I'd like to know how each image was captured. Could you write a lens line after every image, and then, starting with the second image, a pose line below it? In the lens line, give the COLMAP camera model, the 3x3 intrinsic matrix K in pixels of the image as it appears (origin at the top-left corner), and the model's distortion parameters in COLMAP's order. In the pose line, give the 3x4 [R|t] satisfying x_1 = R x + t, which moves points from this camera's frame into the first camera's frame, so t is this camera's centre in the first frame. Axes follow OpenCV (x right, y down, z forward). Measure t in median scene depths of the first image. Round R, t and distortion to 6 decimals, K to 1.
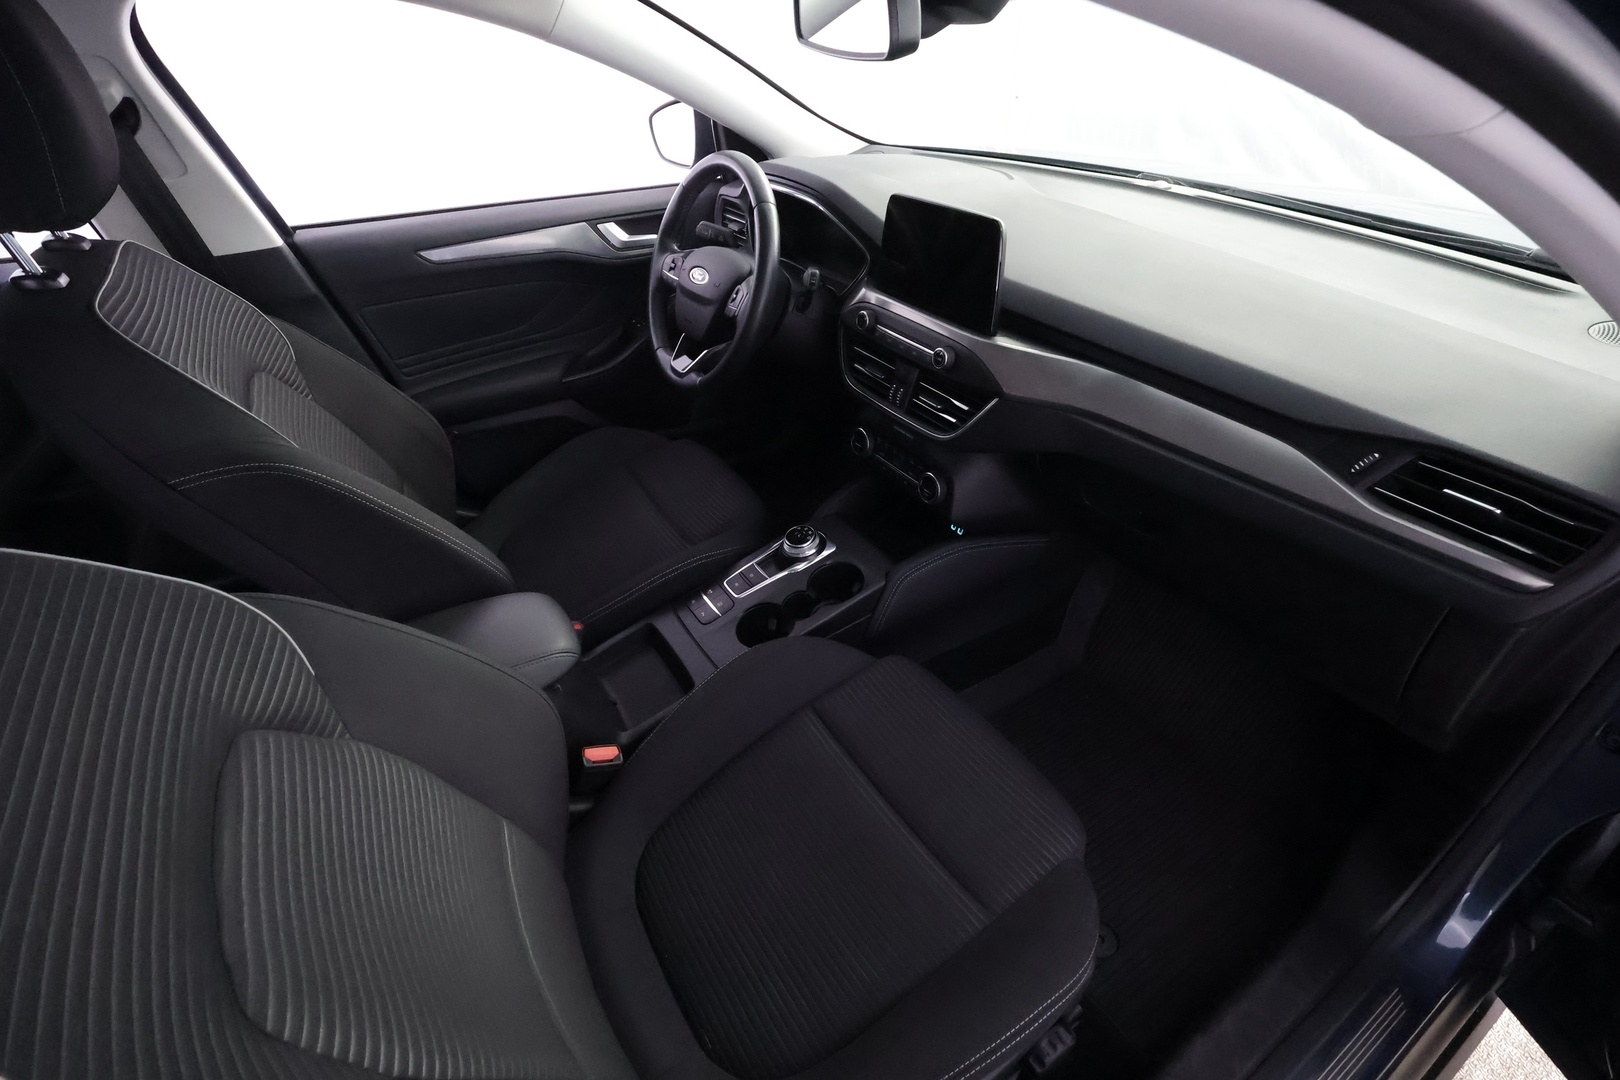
lens RADIAL K [[735.5, 0, 826.3], [0, 735.5, 540.7], [0, 0, 1]] dist [0.002448, -0.000006]
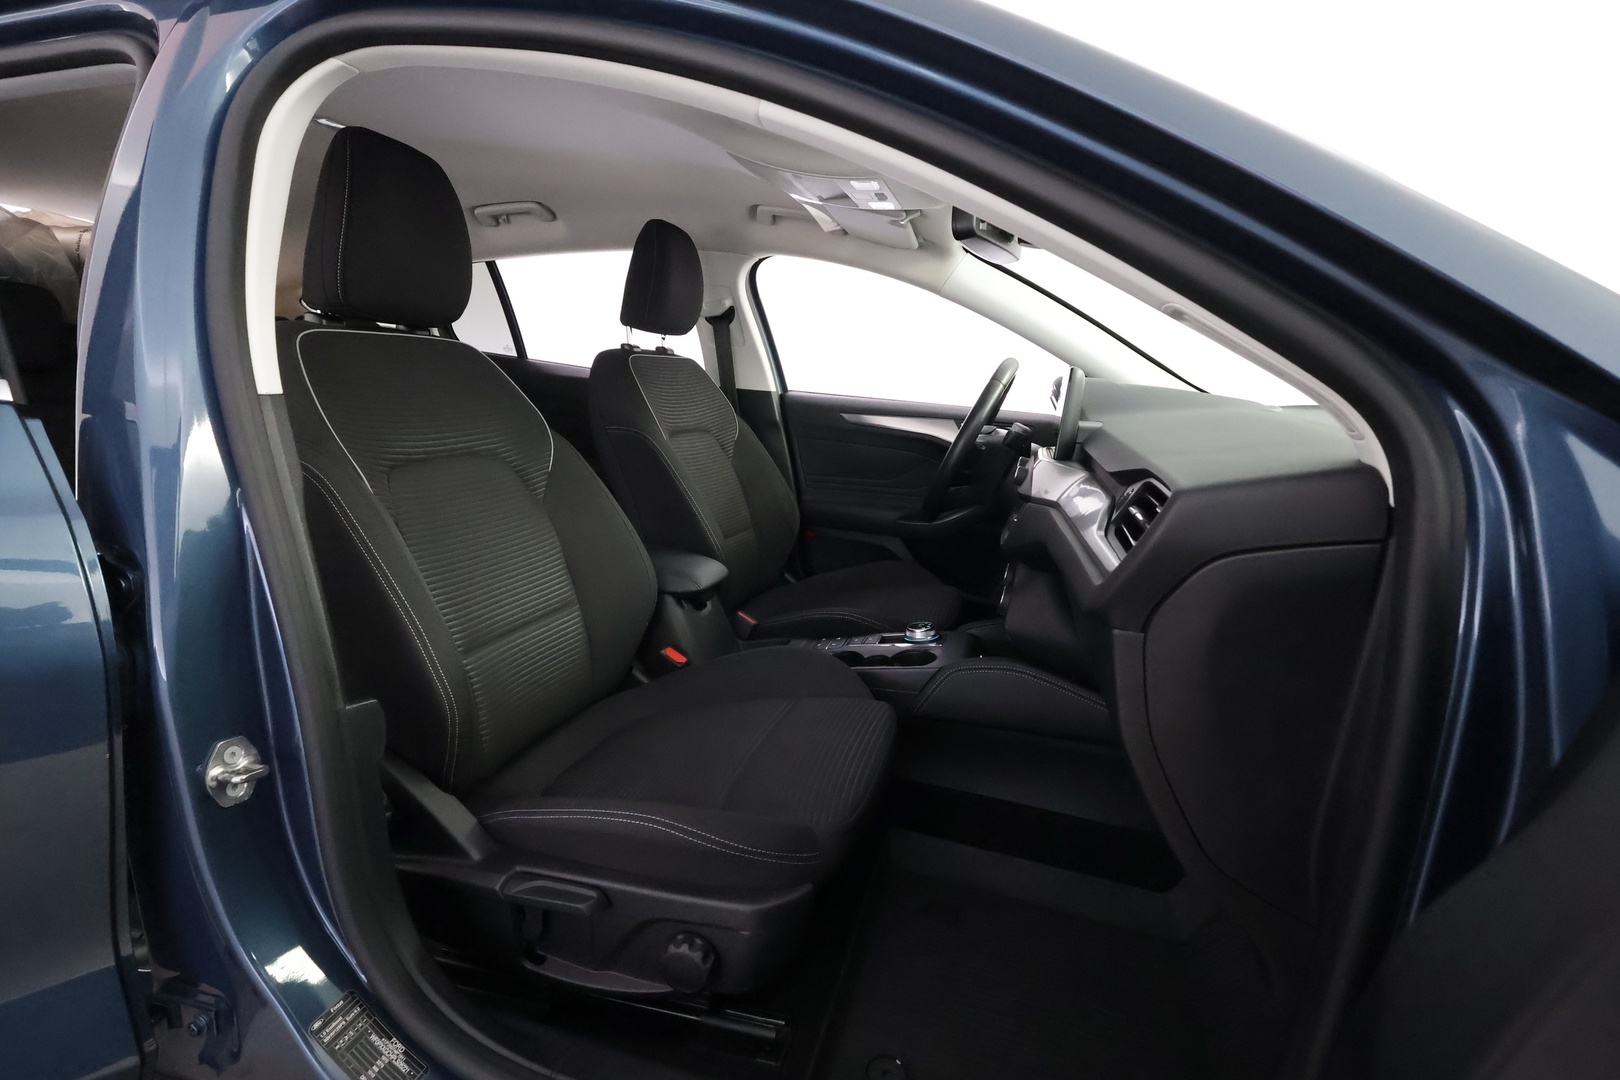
lens RADIAL K [[738.6, 0, 812.3], [0, 738.6, 547.1], [0, 0, 1]] dist [0.002172, 0.000481]
pose [[0.659422, 0.218086, -0.719445, 0.689025], [-0.496895, 0.844587, -0.199419, 0.220009], [0.564144, 0.488990, 0.665305, 0.071321]]
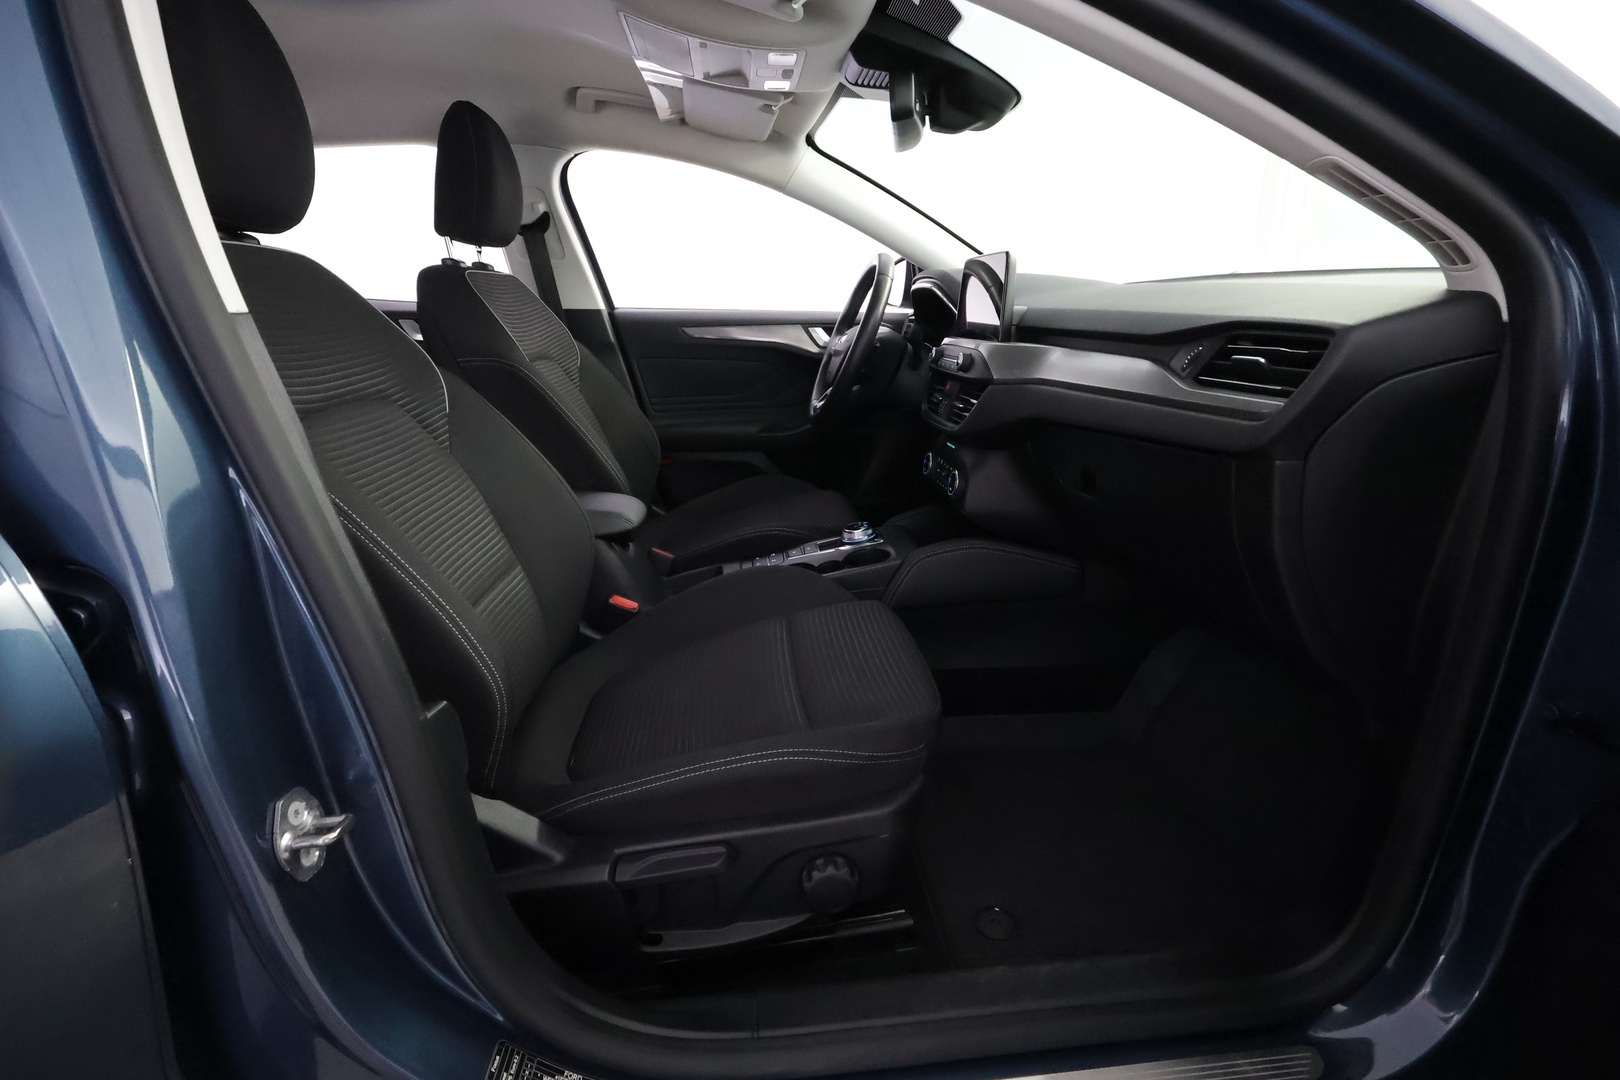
lens RADIAL K [[735.5, 0, 826.3], [0, 735.5, 540.7], [0, 0, 1]] dist [0.002448, -0.000006]
pose [[0.894184, 0.144472, -0.423749, 0.446188], [-0.270341, 0.928699, -0.253837, 0.343564], [0.356863, 0.341534, 0.869485, -0.033158]]
